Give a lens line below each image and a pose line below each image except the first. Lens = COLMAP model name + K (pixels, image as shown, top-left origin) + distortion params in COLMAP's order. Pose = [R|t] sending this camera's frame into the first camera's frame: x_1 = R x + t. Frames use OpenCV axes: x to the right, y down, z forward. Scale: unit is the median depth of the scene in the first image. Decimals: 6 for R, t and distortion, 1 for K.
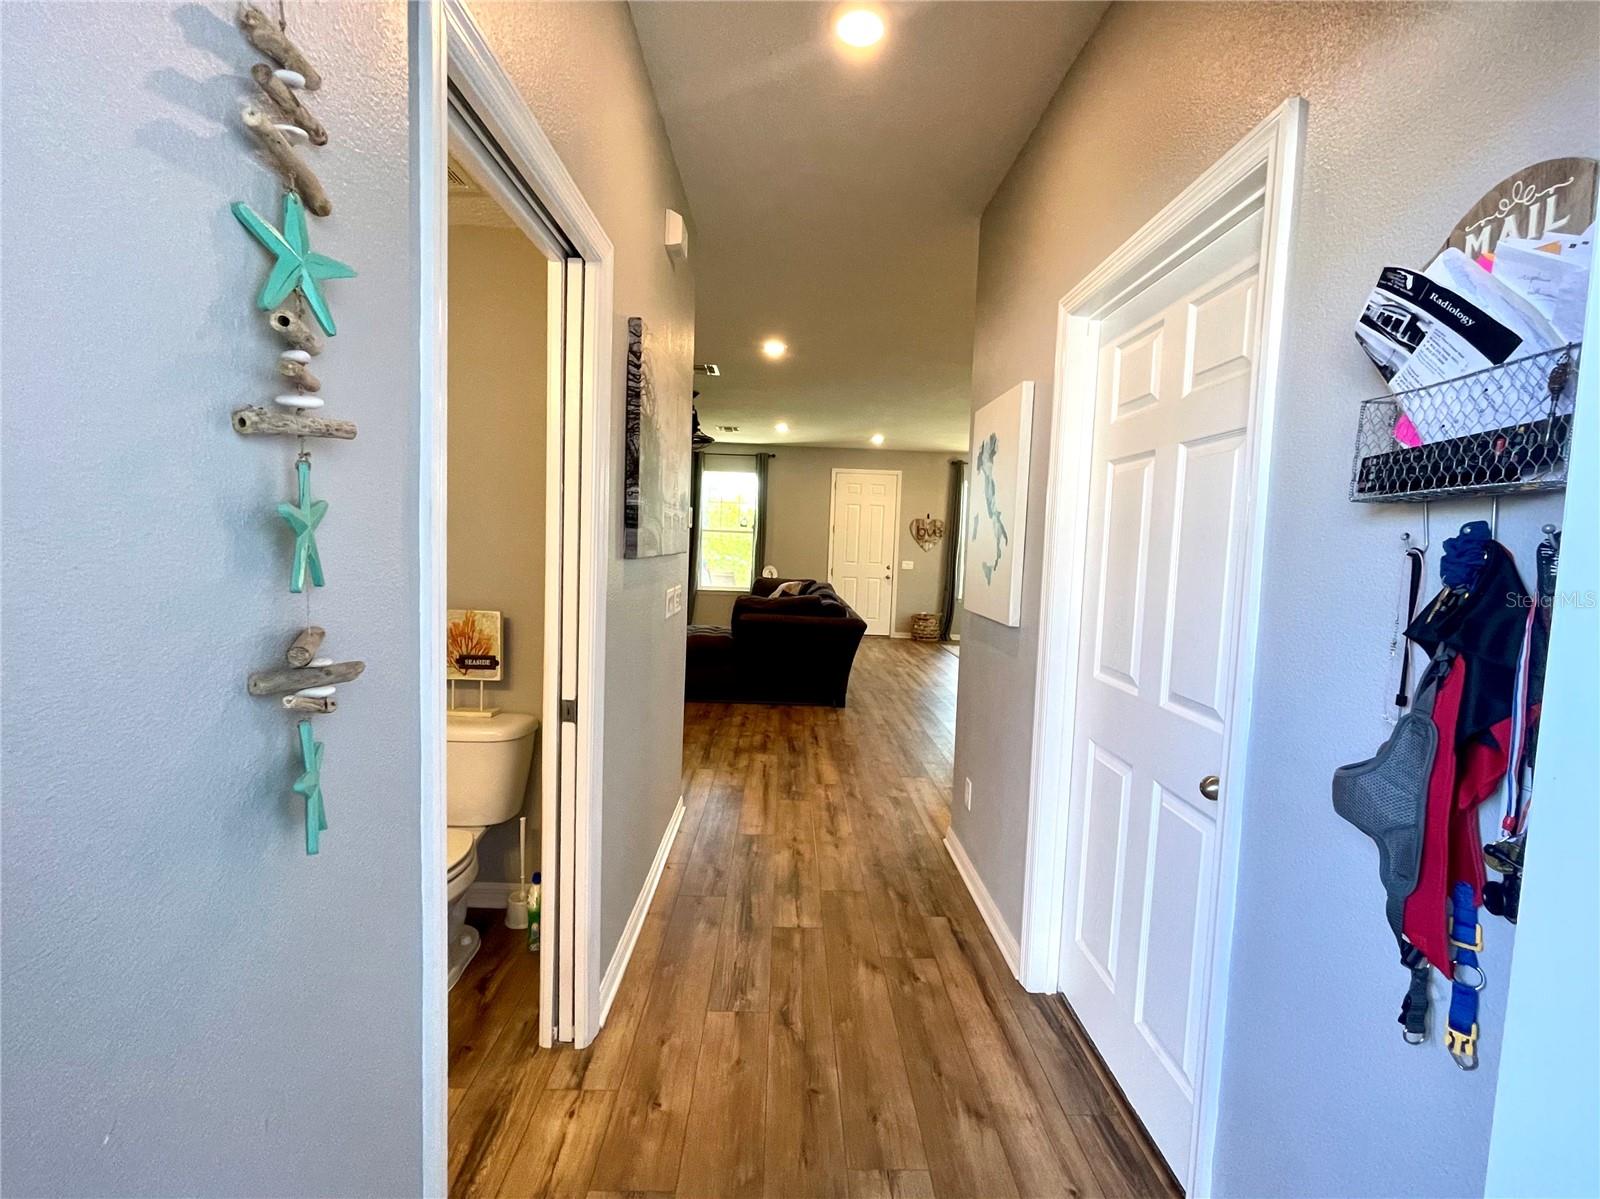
lens RADIAL K [[646.6, 0, 801.1], [0, 646.6, 596.2], [0, 0, 1]] dist [0.000013, -0.001472]
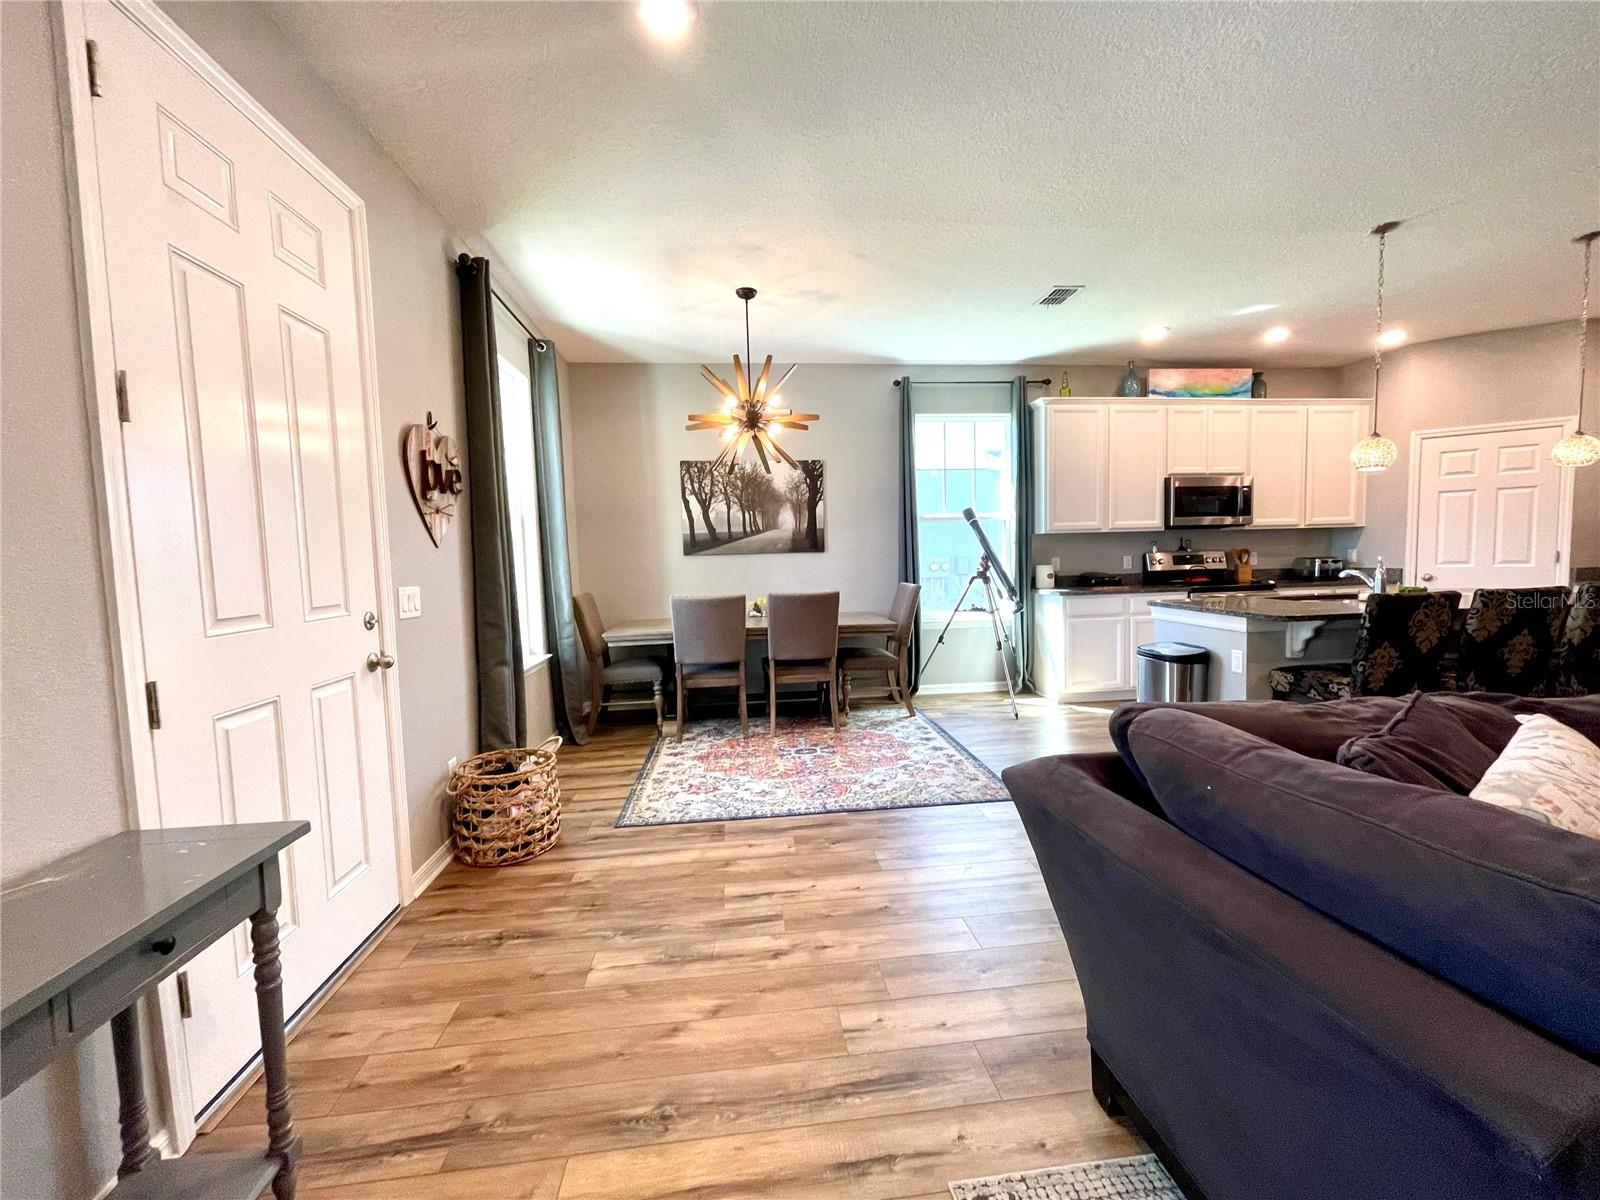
lens RADIAL K [[646.6, 0, 804.1], [0, 646.6, 597.0], [0, 0, 1]] dist [0.000013, -0.001472]
pose [[-0.101881, -0.100769, 0.989680, -0.104588], [0.089733, 0.989870, 0.110026, -0.064566], [-0.990741, 0.100016, -0.091806, 0.877168]]
